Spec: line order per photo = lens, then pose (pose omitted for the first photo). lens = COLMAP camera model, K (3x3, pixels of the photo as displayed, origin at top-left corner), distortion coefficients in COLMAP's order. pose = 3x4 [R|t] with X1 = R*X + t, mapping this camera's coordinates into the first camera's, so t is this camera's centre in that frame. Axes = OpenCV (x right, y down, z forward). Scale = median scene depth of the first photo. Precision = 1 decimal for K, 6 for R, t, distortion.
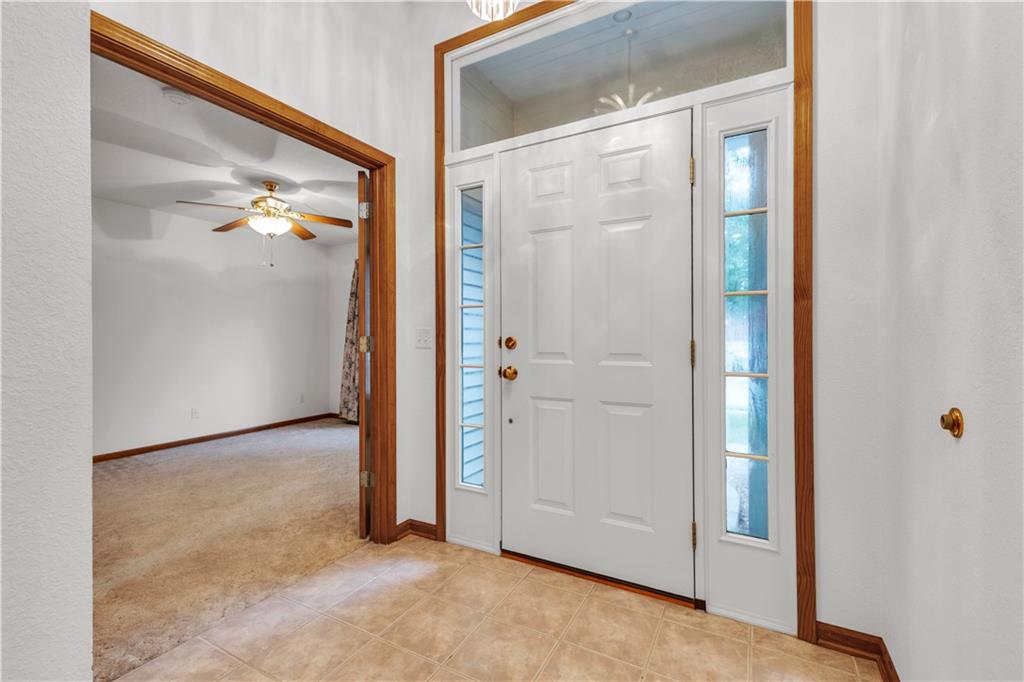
lens RADIAL K [[442.1, 0, 512.0], [0, 442.1, 337.1], [0, 0, 1]] dist [-0.001220, -0.000188]
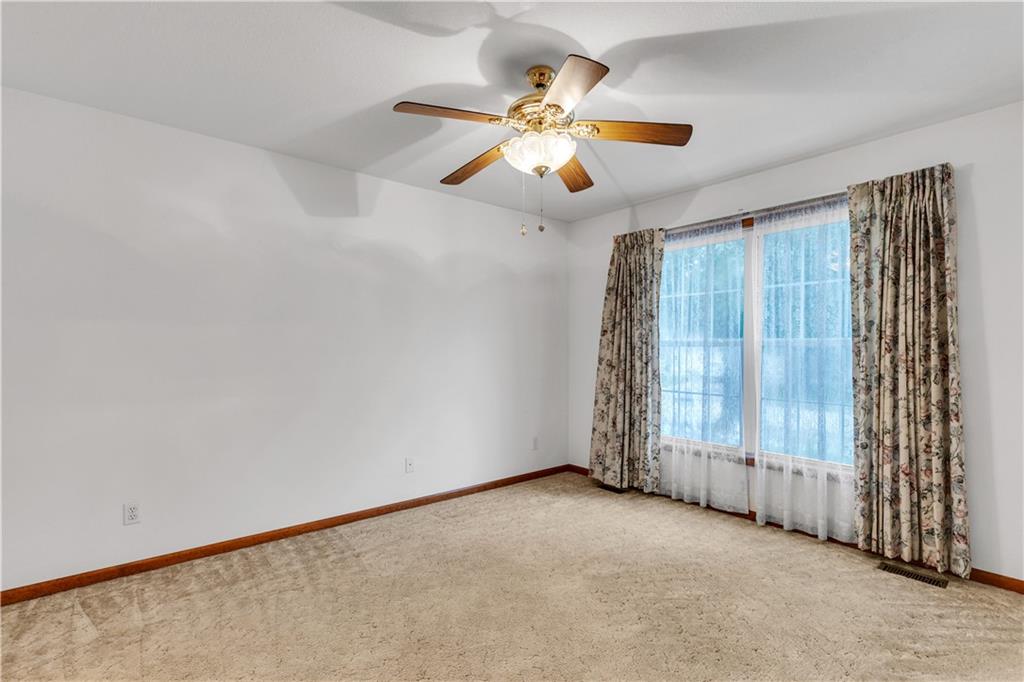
lens RADIAL K [[474.5, 0, 511.7], [0, 474.5, 364.2], [0, 0, 1]] dist [-0.001801, -0.000185]
pose [[0.929780, 0.020577, -0.367540, -0.243875], [-0.006555, 0.999204, 0.039358, -0.015309], [0.368058, -0.034185, 0.929174, 0.303658]]
